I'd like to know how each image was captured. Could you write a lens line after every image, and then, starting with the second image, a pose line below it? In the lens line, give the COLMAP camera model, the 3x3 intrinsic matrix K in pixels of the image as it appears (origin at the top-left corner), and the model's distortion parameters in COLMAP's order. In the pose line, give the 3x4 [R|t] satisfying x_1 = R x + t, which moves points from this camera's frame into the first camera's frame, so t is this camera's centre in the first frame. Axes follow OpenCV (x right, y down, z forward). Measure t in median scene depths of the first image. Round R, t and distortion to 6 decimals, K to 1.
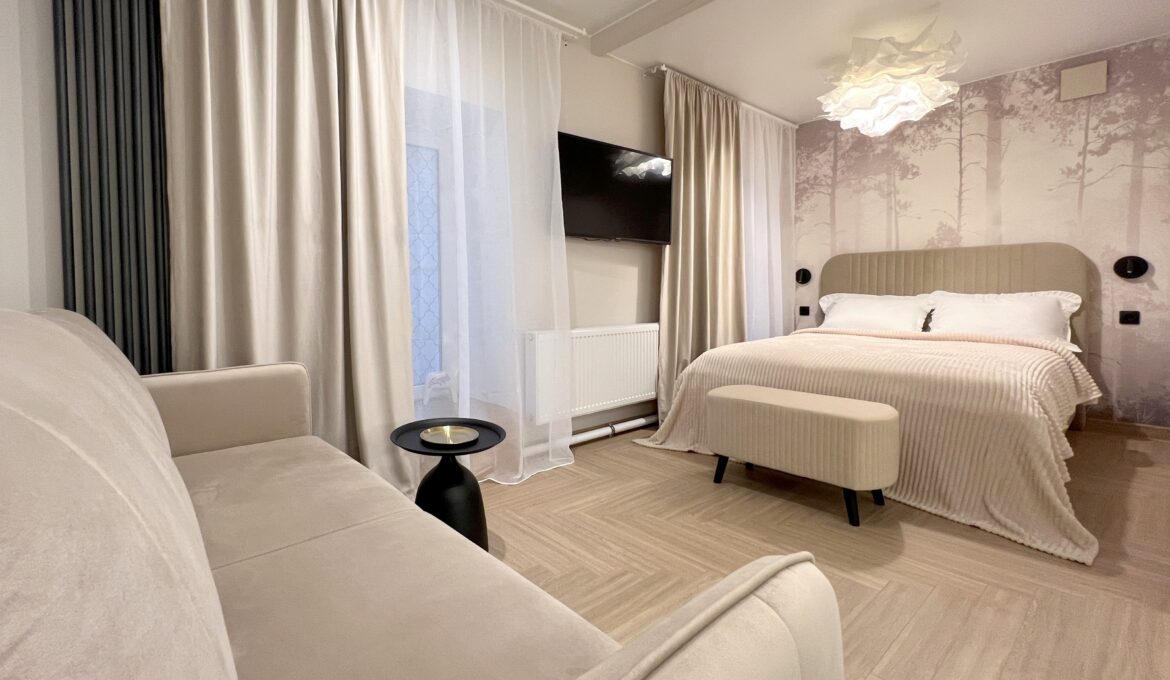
lens RADIAL K [[510.9, 0, 538.7], [0, 510.9, 307.5], [0, 0, 1]] dist [0.000549, 0.000037]
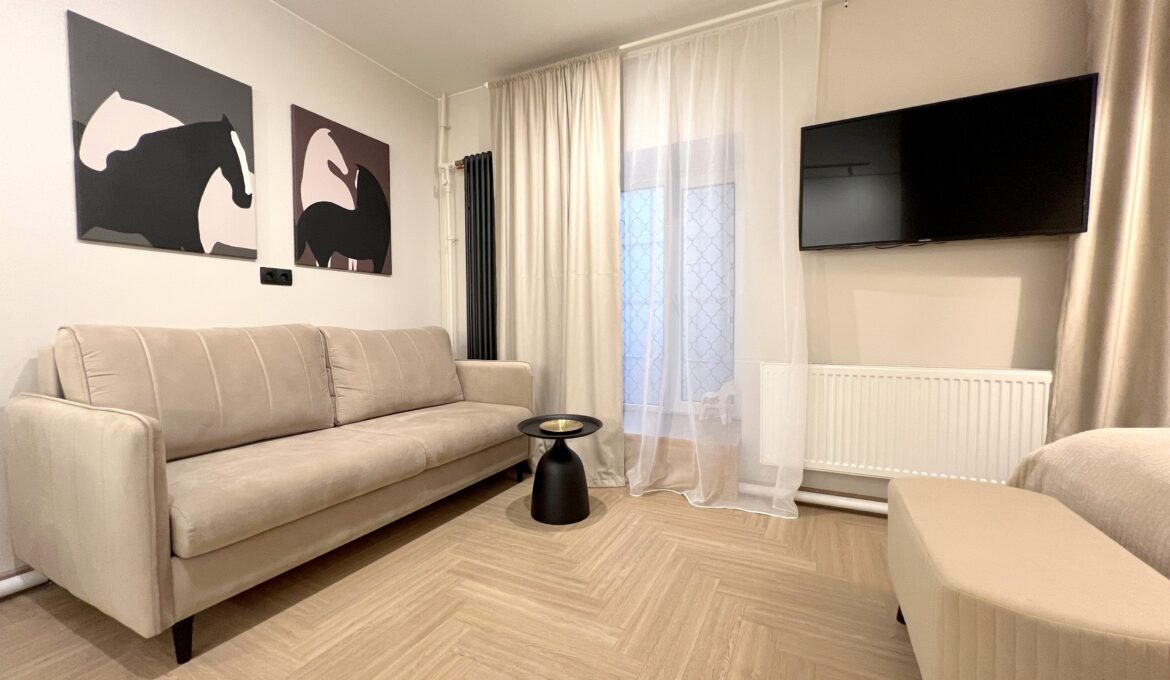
lens RADIAL K [[468.7, 0, 584.1], [0, 468.7, 345.8], [0, 0, 1]] dist [-0.000657, -0.000123]
pose [[0.407752, 0.047057, -0.911879, 0.753807], [-0.029505, 0.998829, 0.038351, -0.003826], [0.912616, 0.011267, 0.408663, 0.441422]]
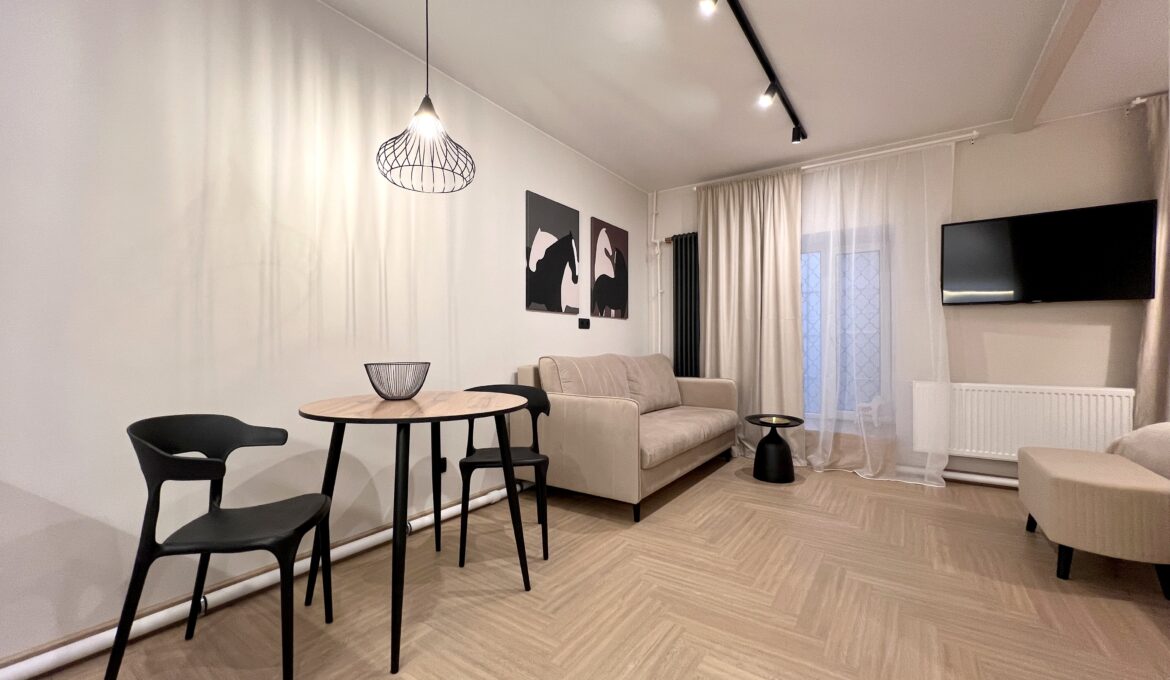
lens RADIAL K [[468.7, 0, 584.1], [0, 468.7, 345.8], [0, 0, 1]] dist [-0.000657, -0.000123]
pose [[0.273009, 0.008200, -0.961977, 1.125312], [-0.032883, 0.999459, -0.000812, -0.016448], [0.961449, 0.031855, 0.273131, -0.200325]]
